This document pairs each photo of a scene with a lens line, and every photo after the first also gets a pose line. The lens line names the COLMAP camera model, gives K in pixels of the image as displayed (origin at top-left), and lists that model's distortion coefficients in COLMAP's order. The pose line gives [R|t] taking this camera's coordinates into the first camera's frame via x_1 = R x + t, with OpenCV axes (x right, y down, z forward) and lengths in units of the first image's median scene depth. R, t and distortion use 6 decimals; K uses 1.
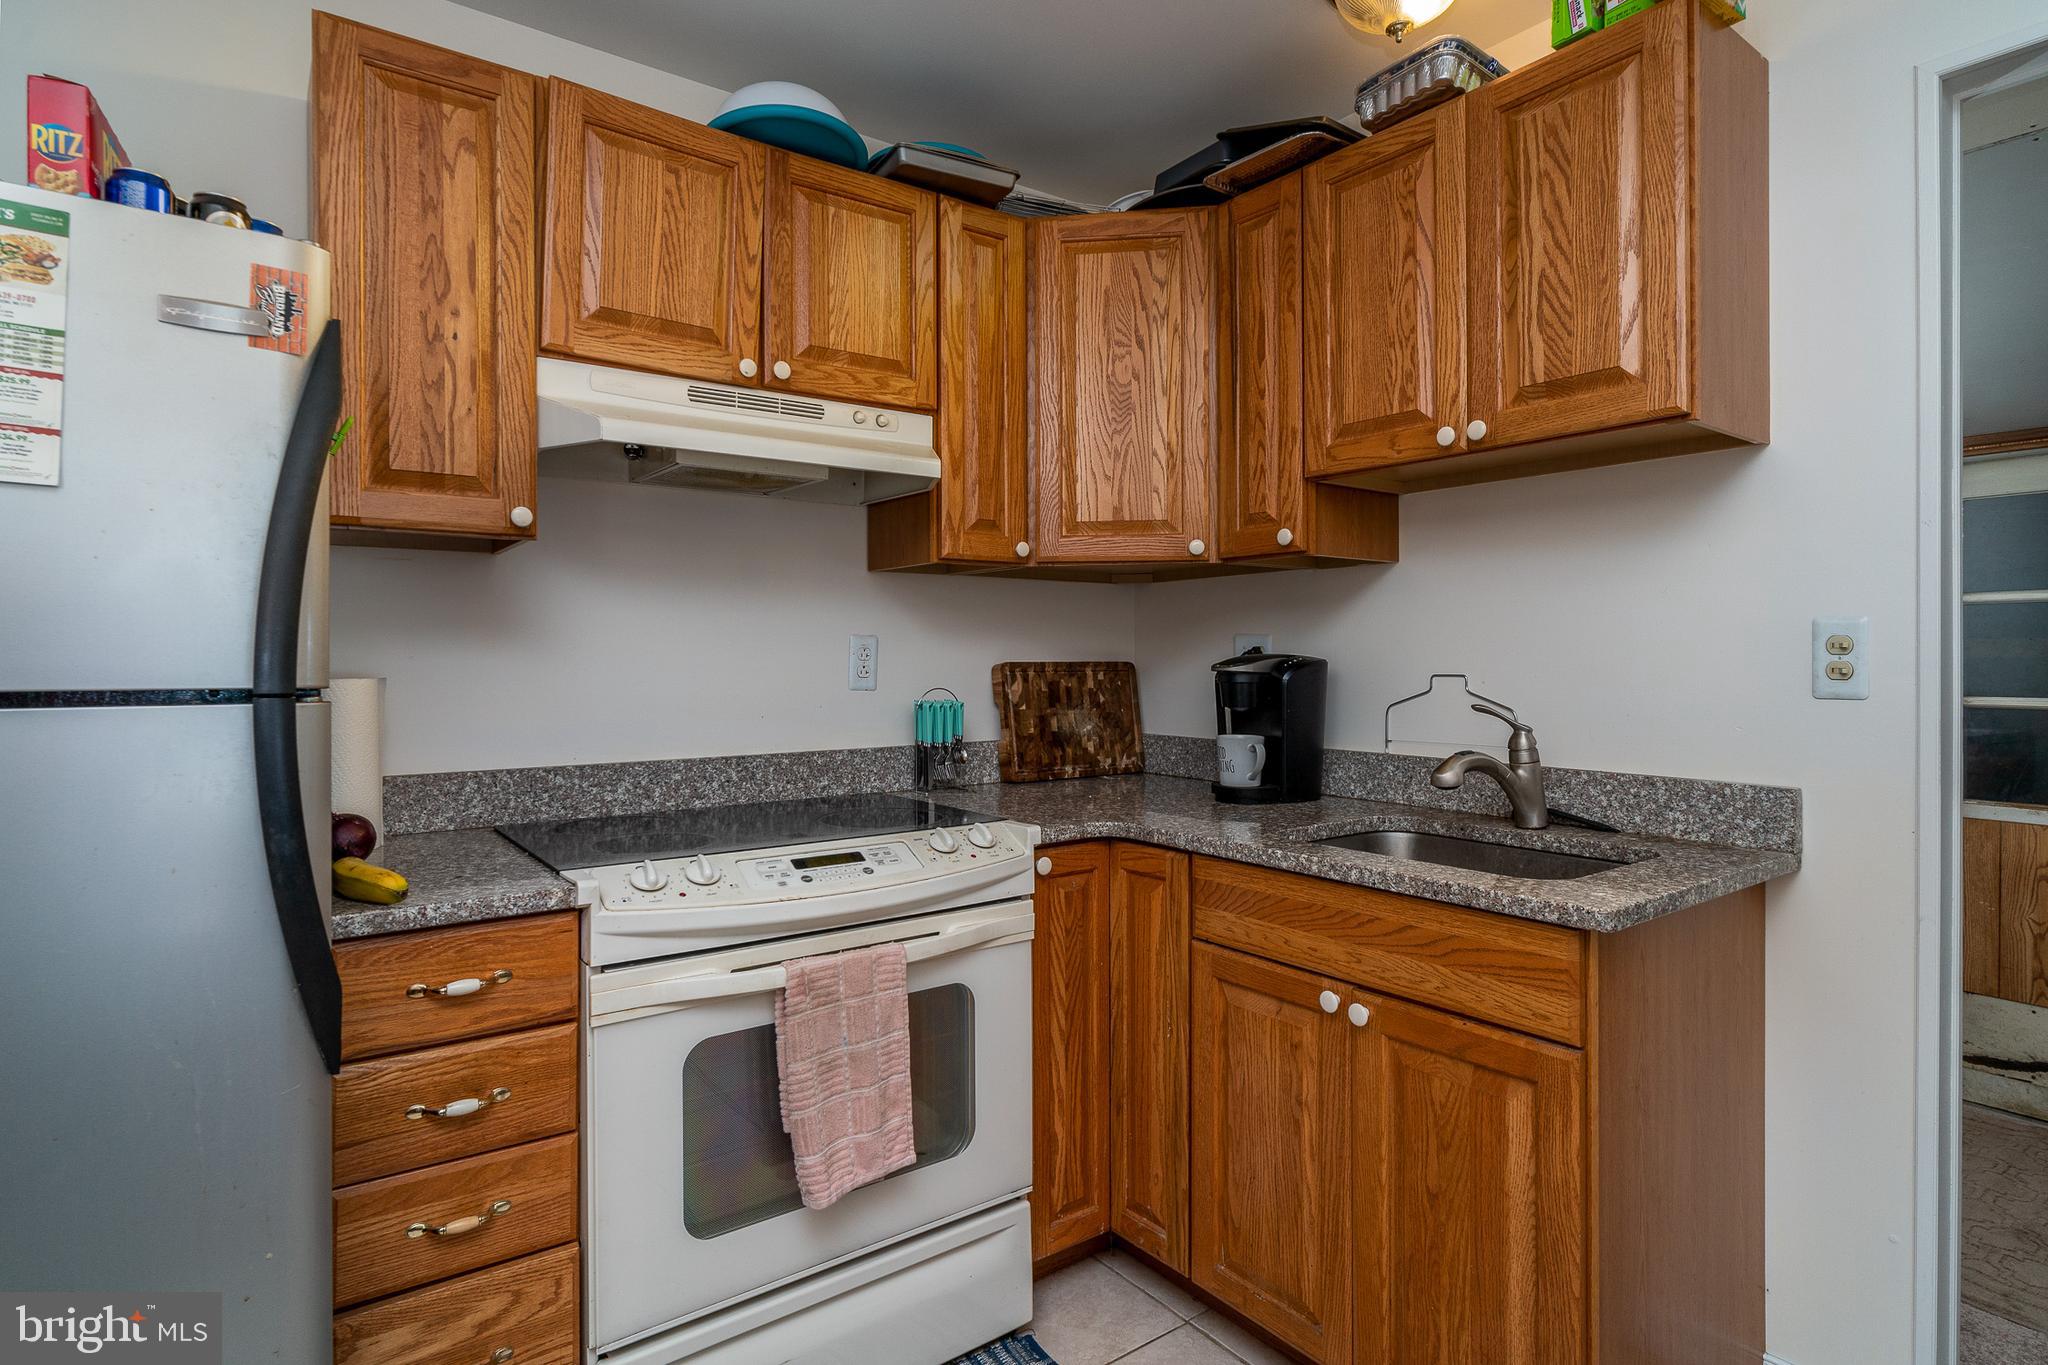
lens RADIAL K [[1058.2, 0, 1023.2], [0, 1058.2, 656.0], [0, 0, 1]] dist [-0.000893, -0.000179]
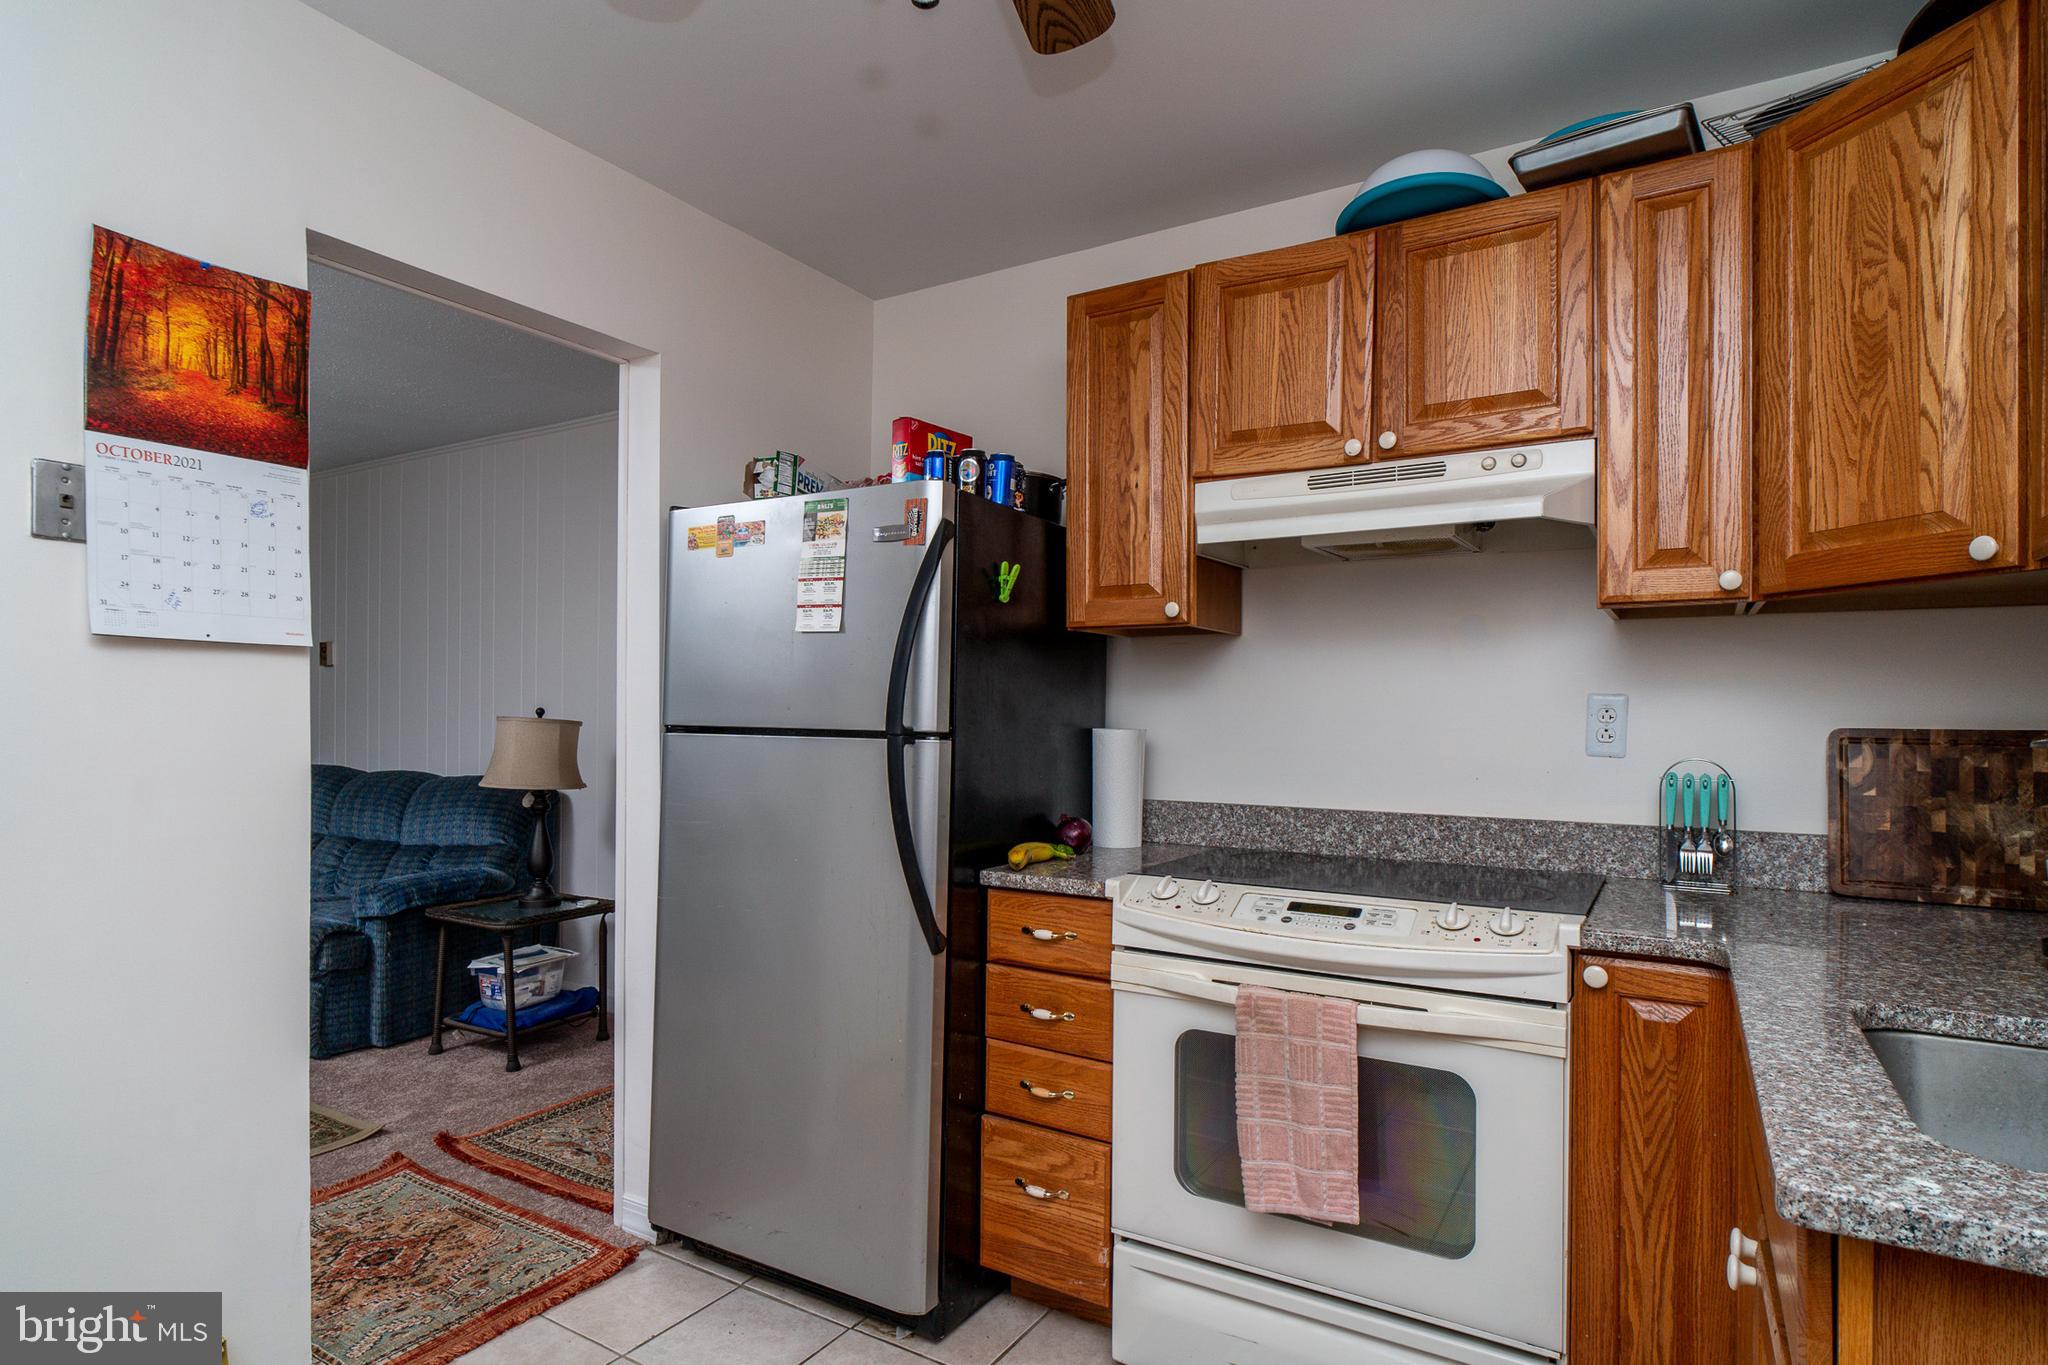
lens RADIAL K [[1085.7, 0, 1023.3], [0, 1085.7, 708.4], [0, 0, 1]] dist [0.000251, 0.000106]
pose [[0.379095, 0.002237, -0.925355, 0.607779], [-0.006618, 0.999978, -0.000293, -0.005255], [0.925334, 0.006235, 0.379101, 0.265070]]
